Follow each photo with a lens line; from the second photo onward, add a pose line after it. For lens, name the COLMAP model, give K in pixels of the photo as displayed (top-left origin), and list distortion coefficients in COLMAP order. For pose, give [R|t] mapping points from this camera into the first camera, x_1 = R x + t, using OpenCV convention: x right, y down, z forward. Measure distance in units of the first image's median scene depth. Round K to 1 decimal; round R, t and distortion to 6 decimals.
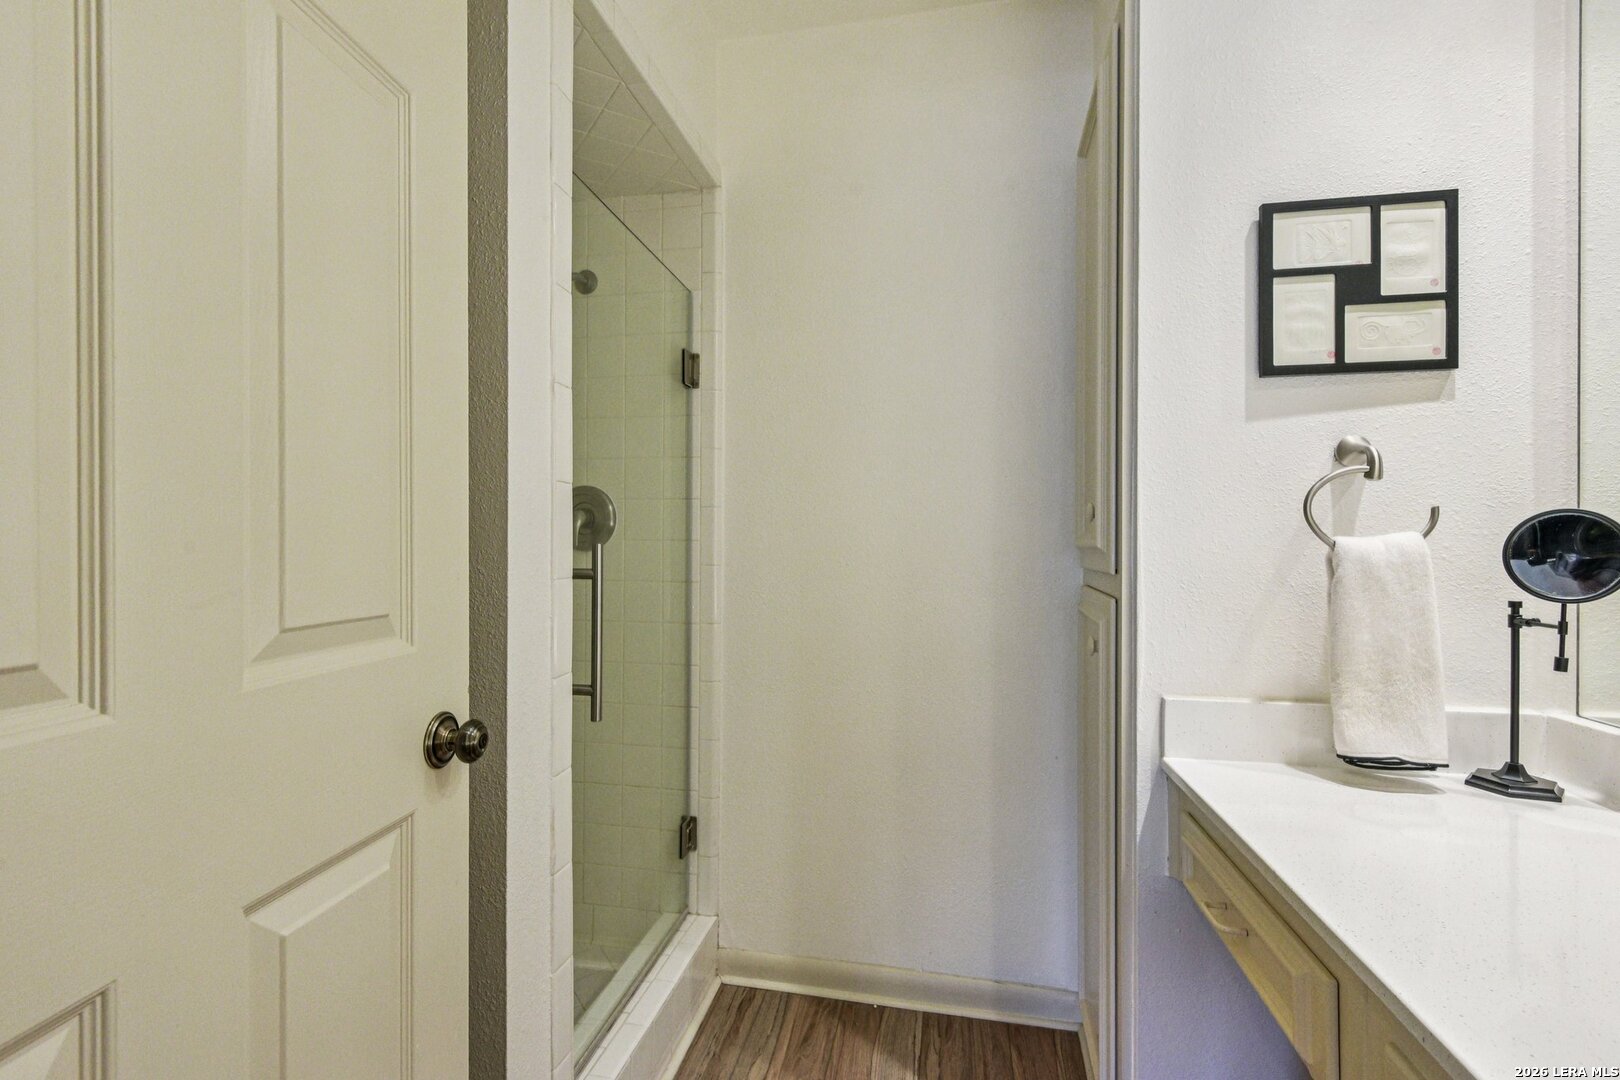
lens RADIAL K [[747.1, 0, 807.6], [0, 747.1, 541.7], [0, 0, 1]] dist [0.000901, -0.003316]
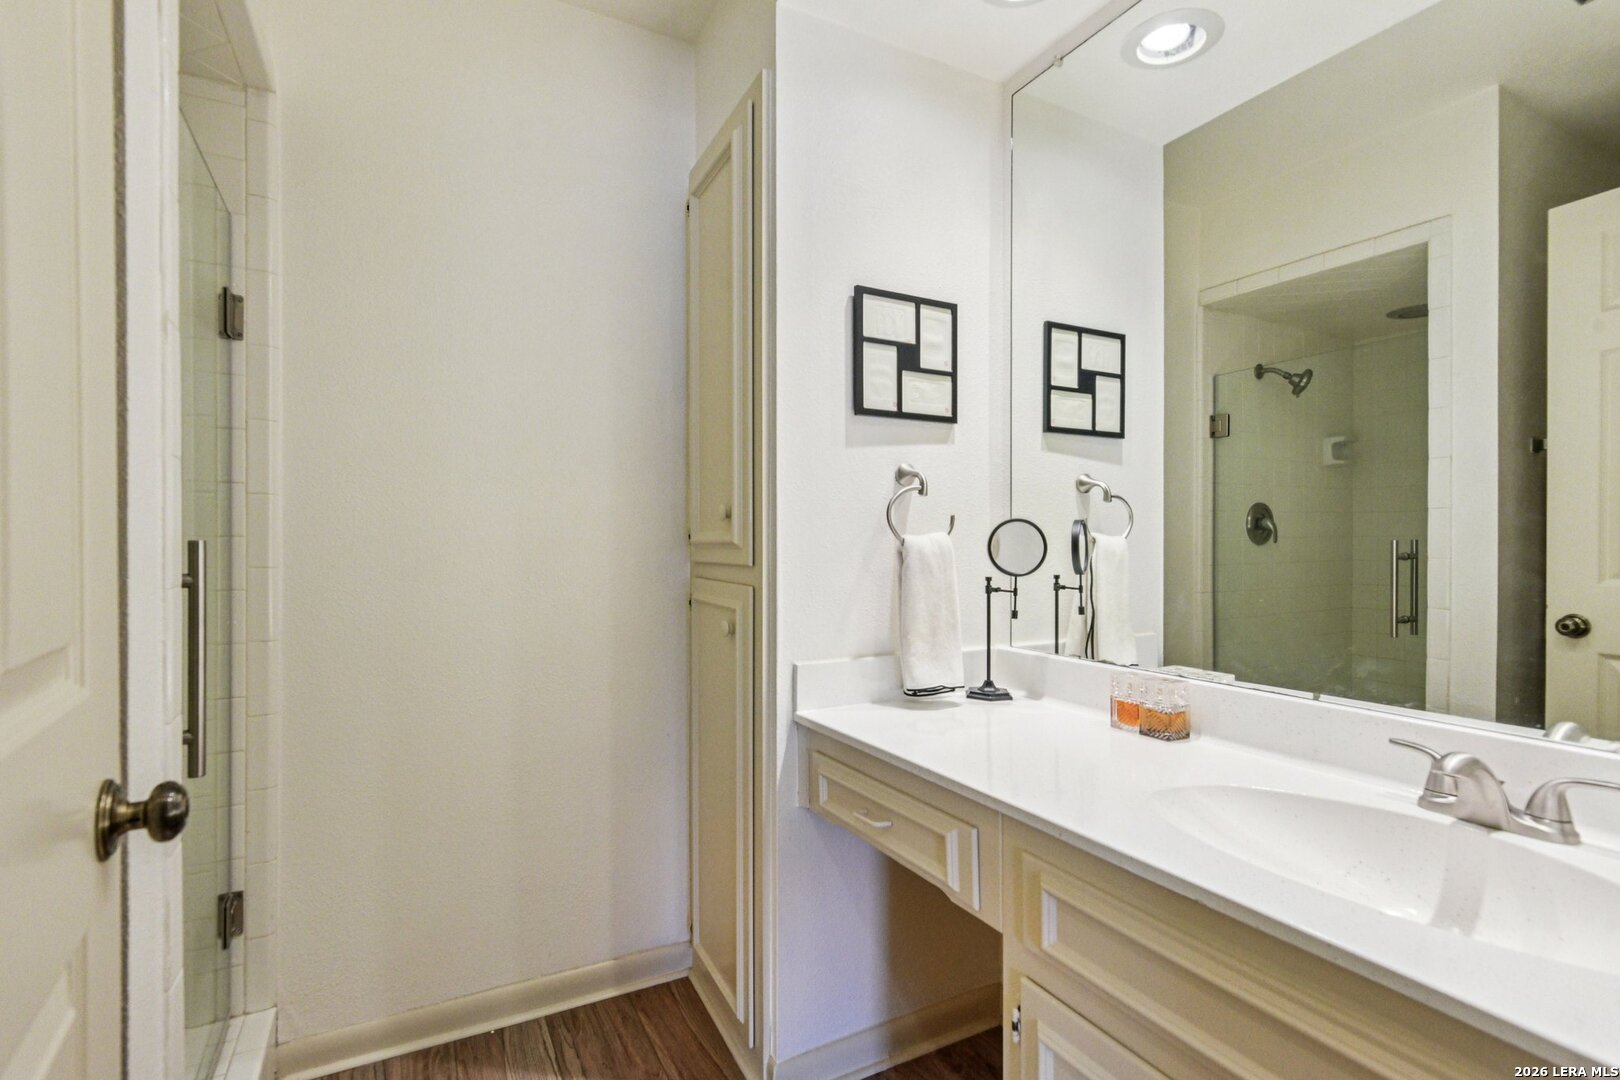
lens RADIAL K [[747.1, 0, 812.7], [0, 747.1, 543.3], [0, 0, 1]] dist [0.000901, -0.003316]
pose [[0.764116, -0.001437, 0.645078, -0.313369], [-0.000763, 0.999995, 0.003131, 0.003993], [-0.645079, -0.002884, 0.764111, 0.034470]]
